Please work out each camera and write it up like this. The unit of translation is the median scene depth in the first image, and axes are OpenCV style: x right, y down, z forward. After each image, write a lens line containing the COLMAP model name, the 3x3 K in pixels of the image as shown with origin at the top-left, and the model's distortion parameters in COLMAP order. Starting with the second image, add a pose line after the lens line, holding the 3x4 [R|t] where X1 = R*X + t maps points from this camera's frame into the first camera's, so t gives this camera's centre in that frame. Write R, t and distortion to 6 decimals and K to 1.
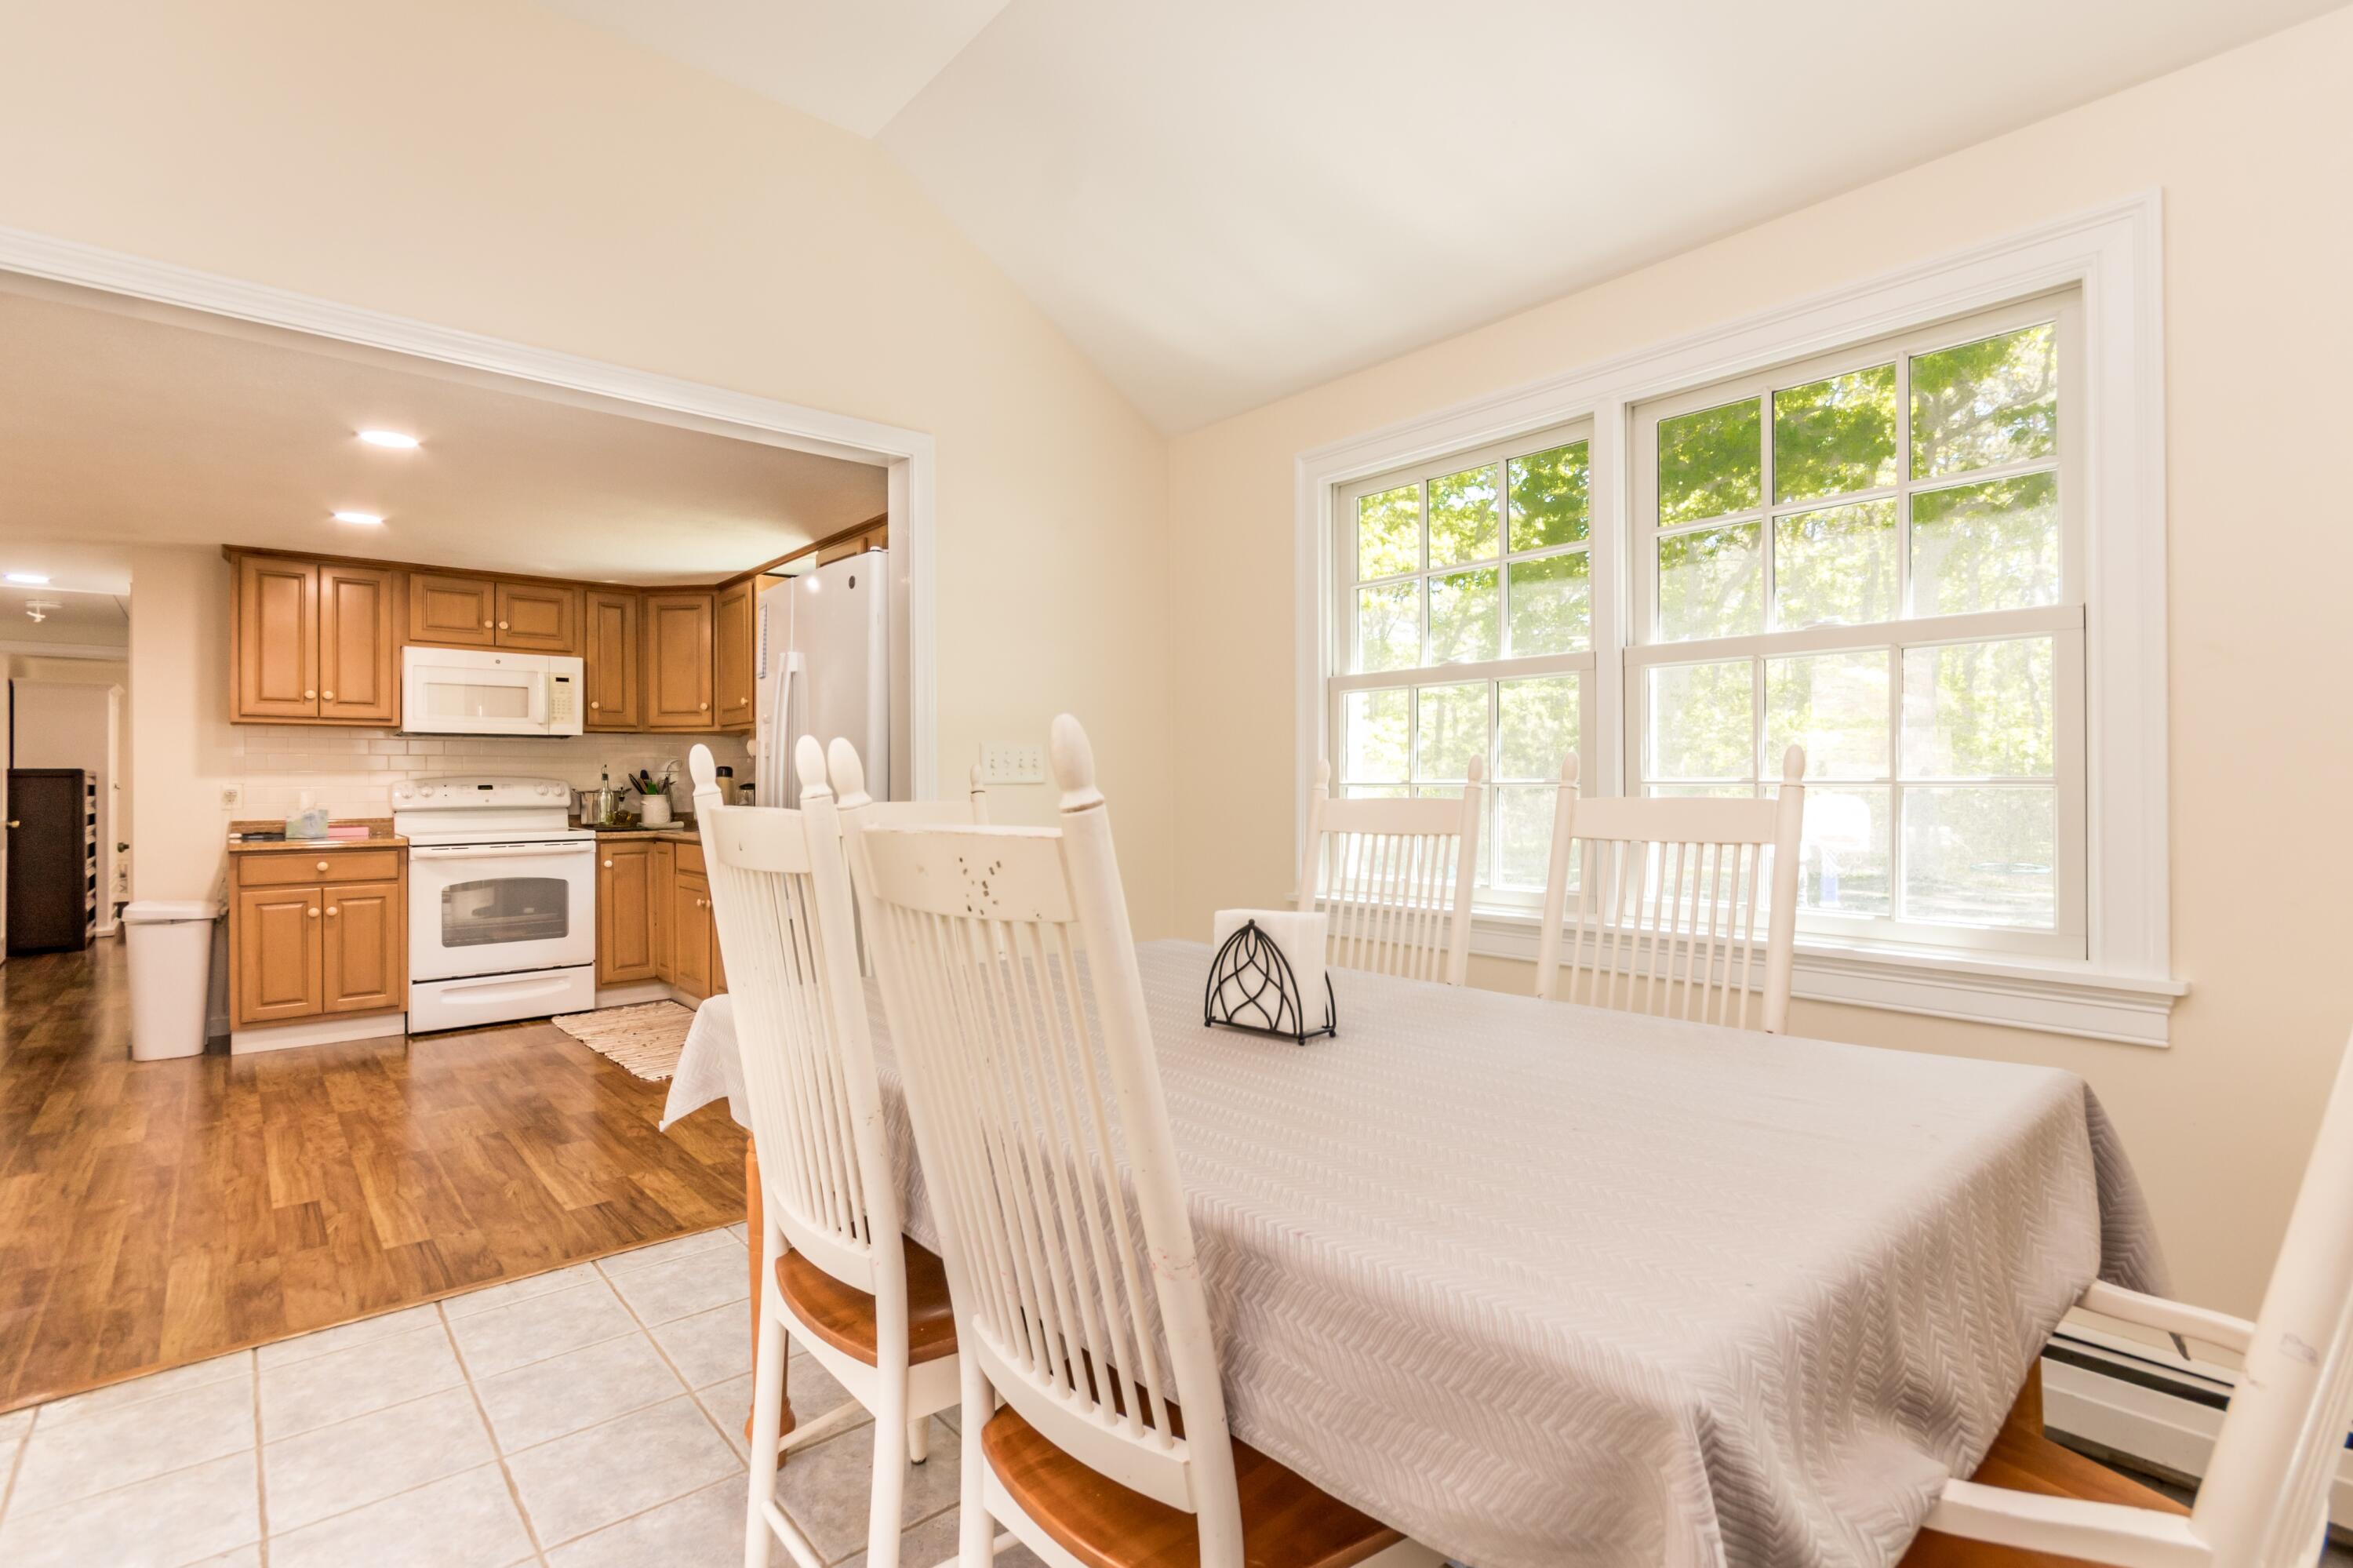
lens RADIAL K [[1096.6, 0, 1185.3], [0, 1096.6, 781.8], [0, 0, 1]] dist [0.001435, 0.000062]
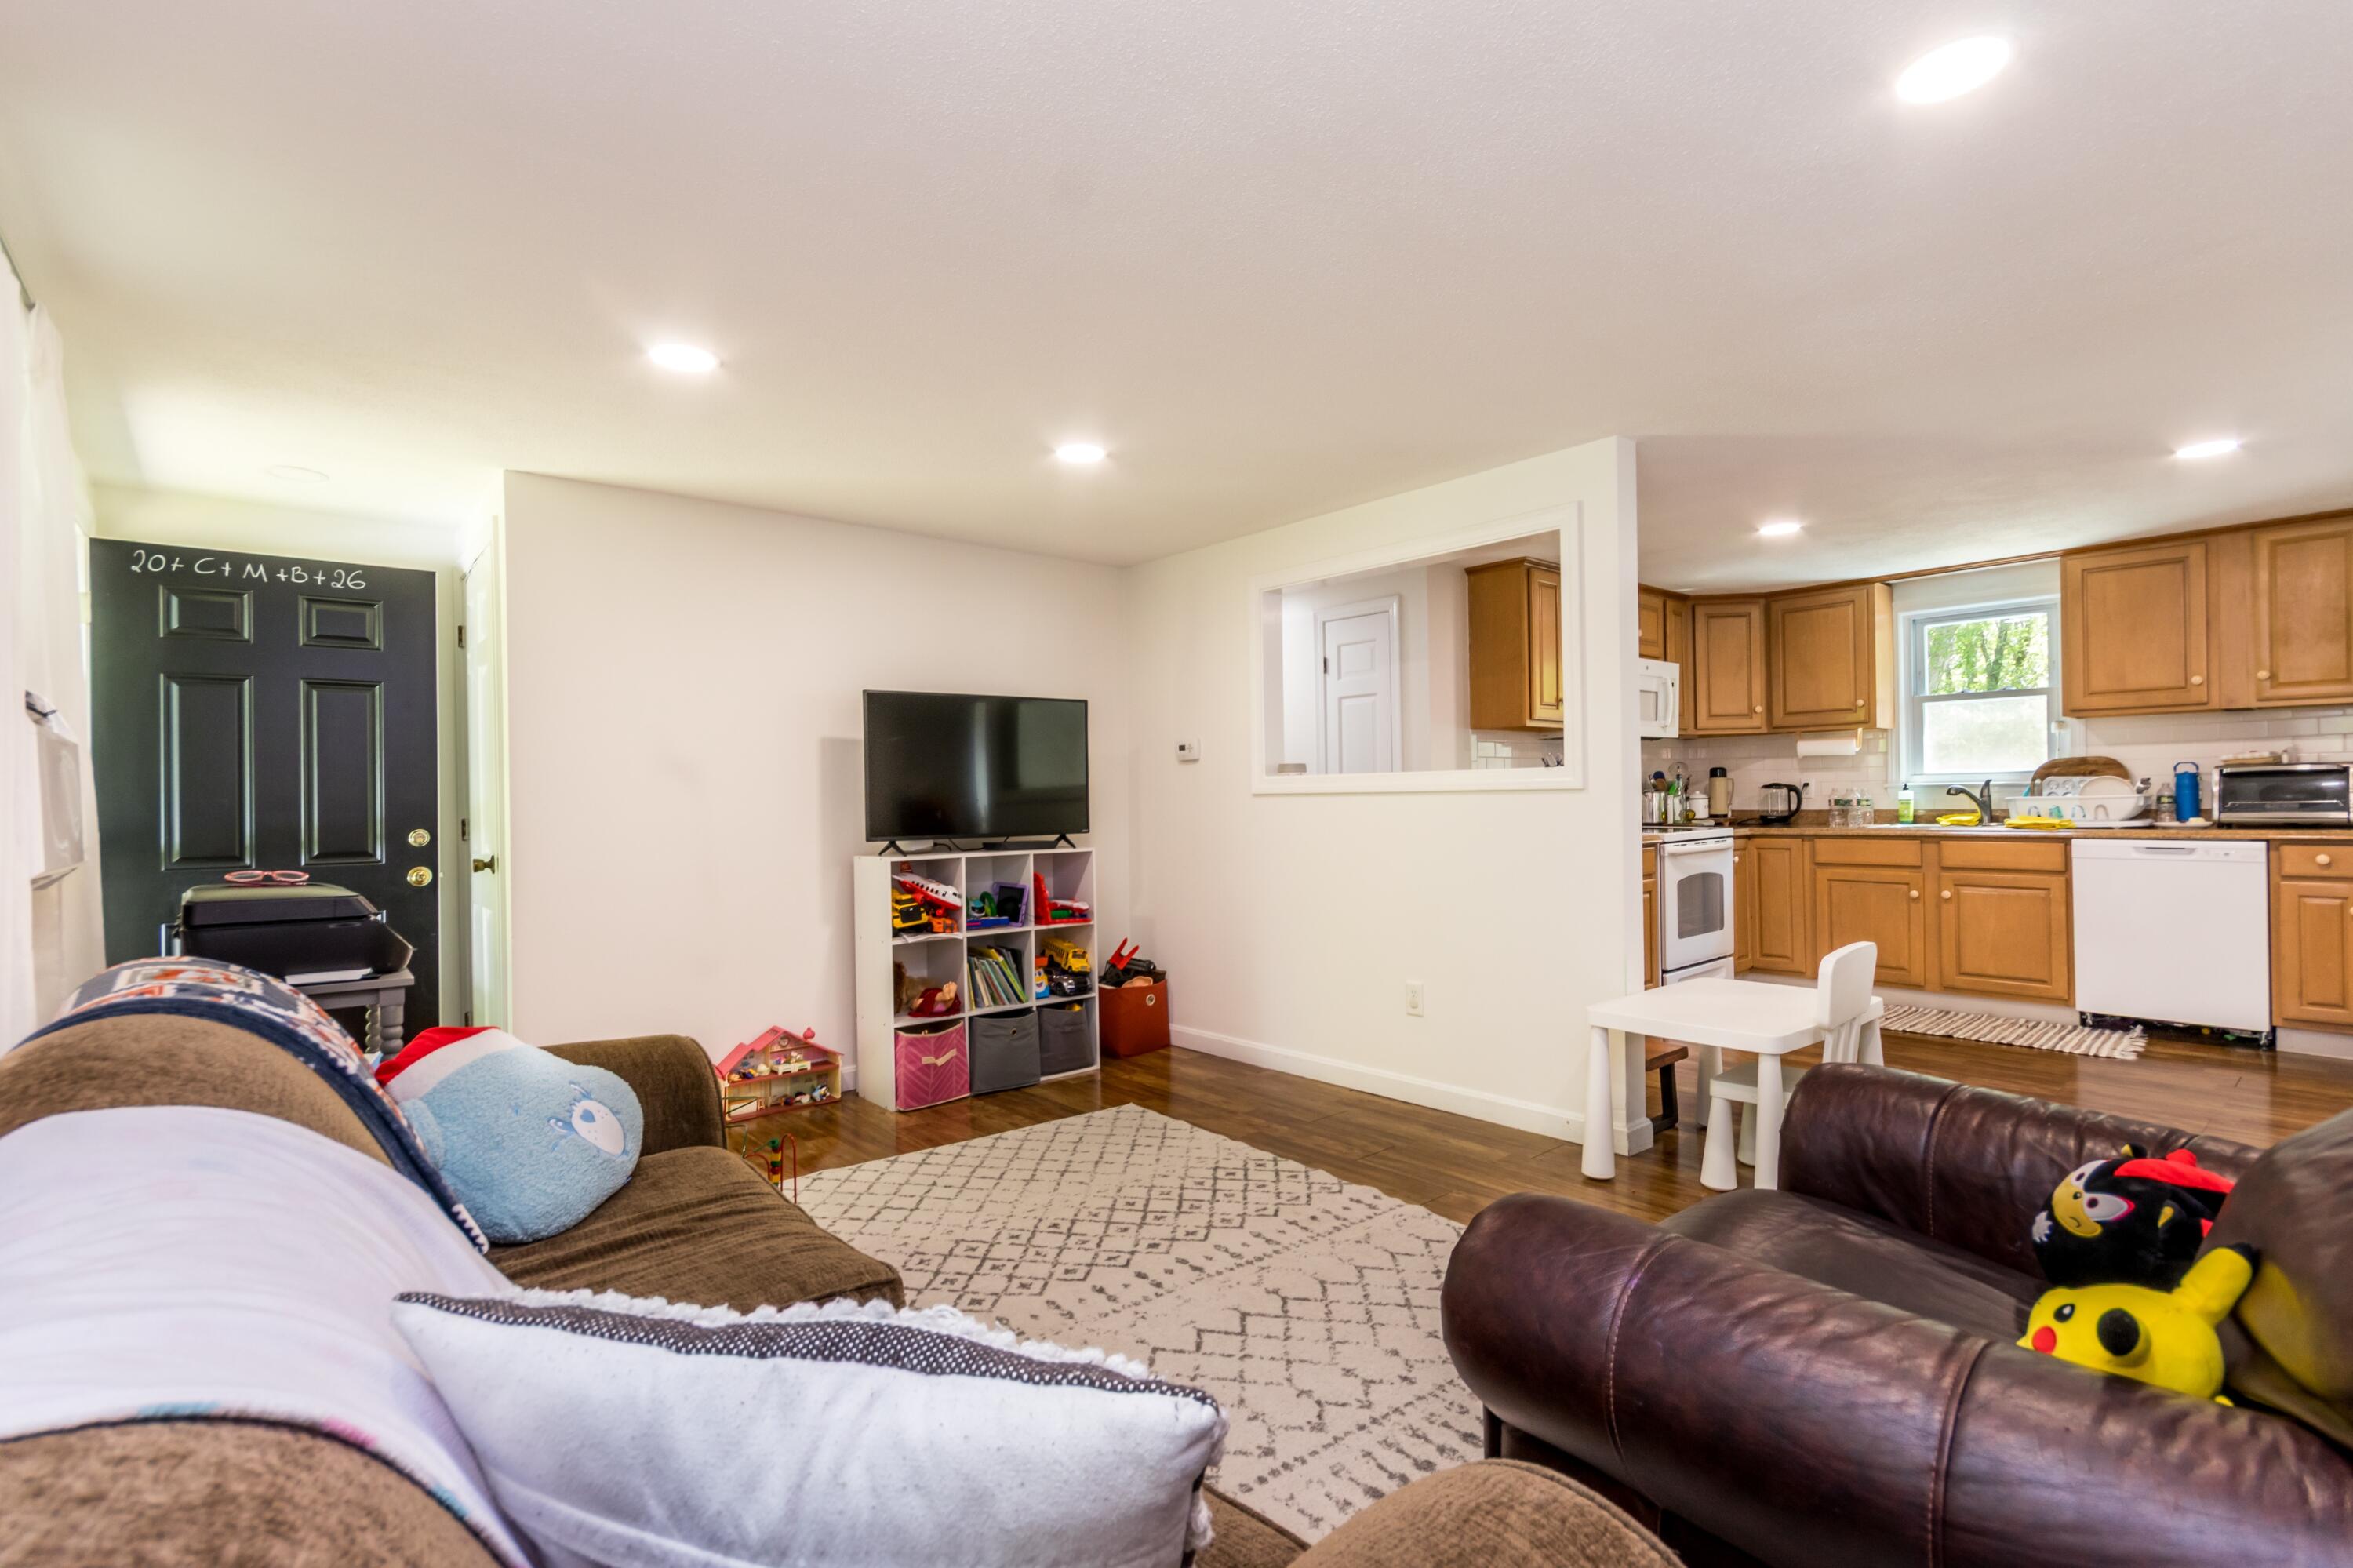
lens RADIAL K [[1085.6, 0, 1171.0], [0, 1085.6, 791.7], [0, 0, 1]] dist [0.002522, -0.000694]
pose [[0.999870, -0.013373, -0.008988, -1.107444], [0.013357, 0.999909, -0.001886, 0.005134], [0.009013, 0.001765, 0.999958, -0.043591]]
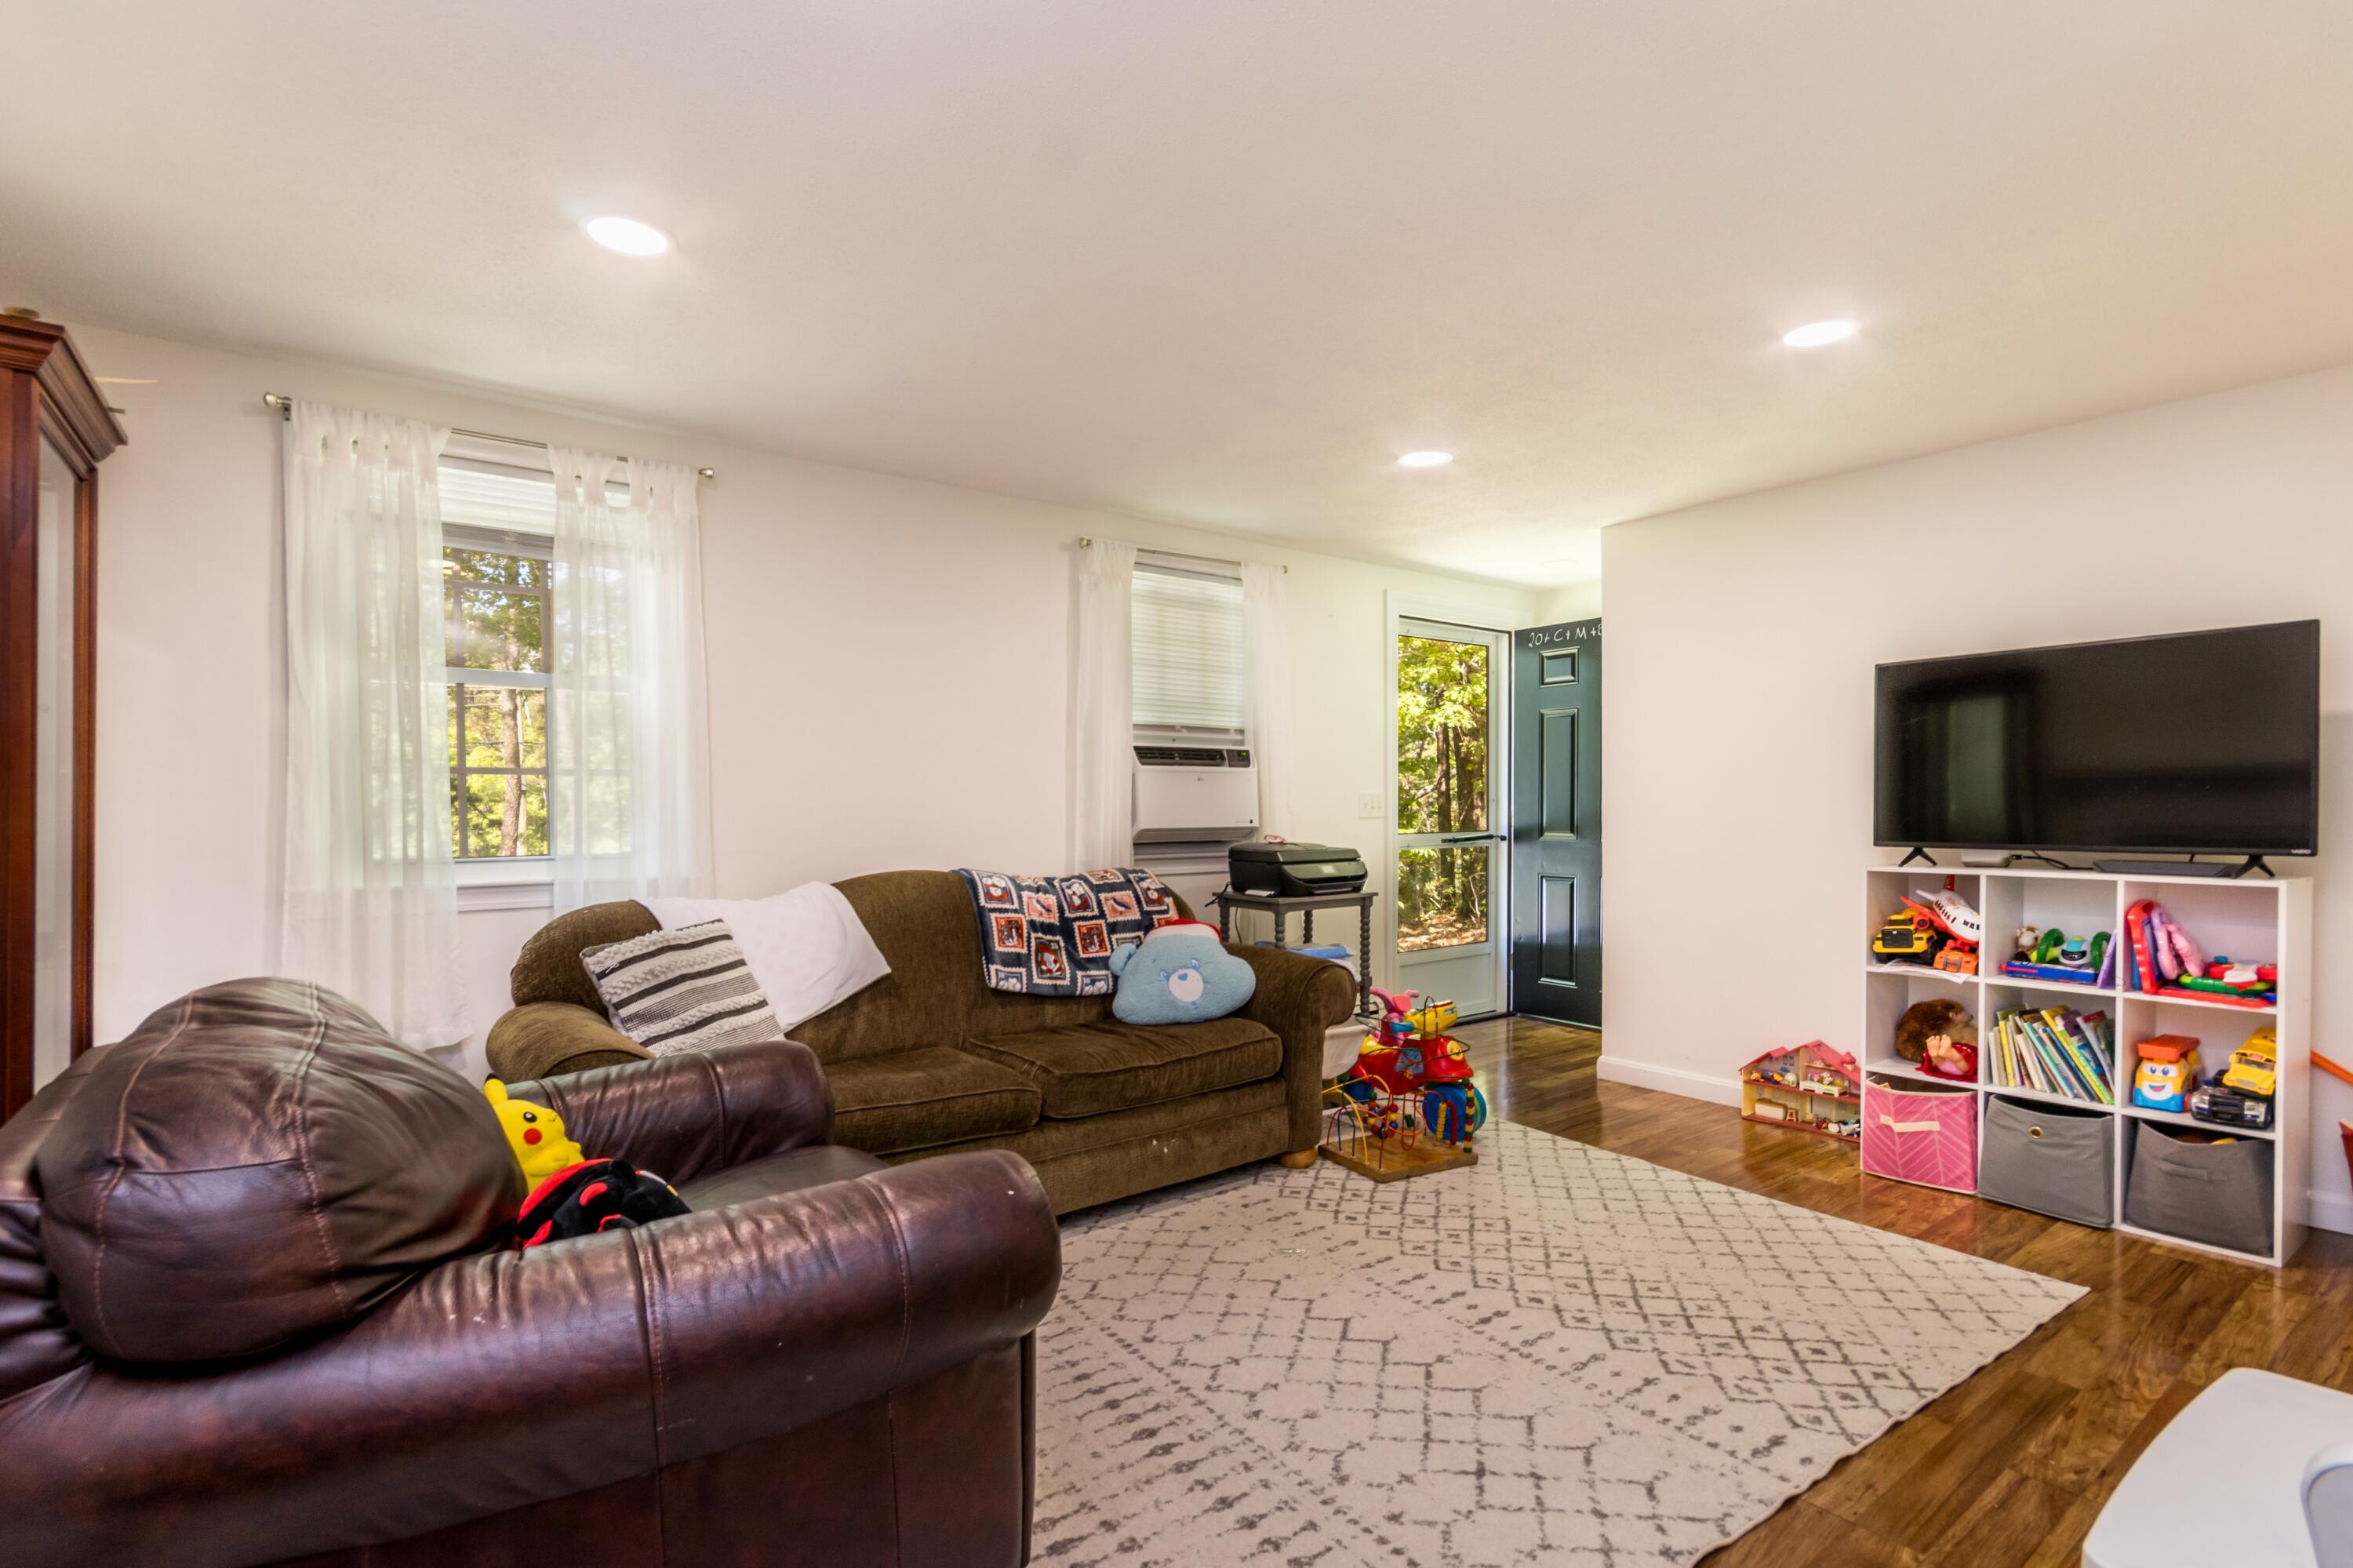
lens RADIAL K [[1120.6, 0, 1177.9], [0, 1120.6, 832.4], [0, 0, 1]] dist [-0.002508, -0.000026]
pose [[-0.060665, 0.027266, -0.997786, -0.644671], [0.010519, 0.999589, 0.026676, 0.005867], [0.998103, -0.008877, -0.060927, 0.349658]]
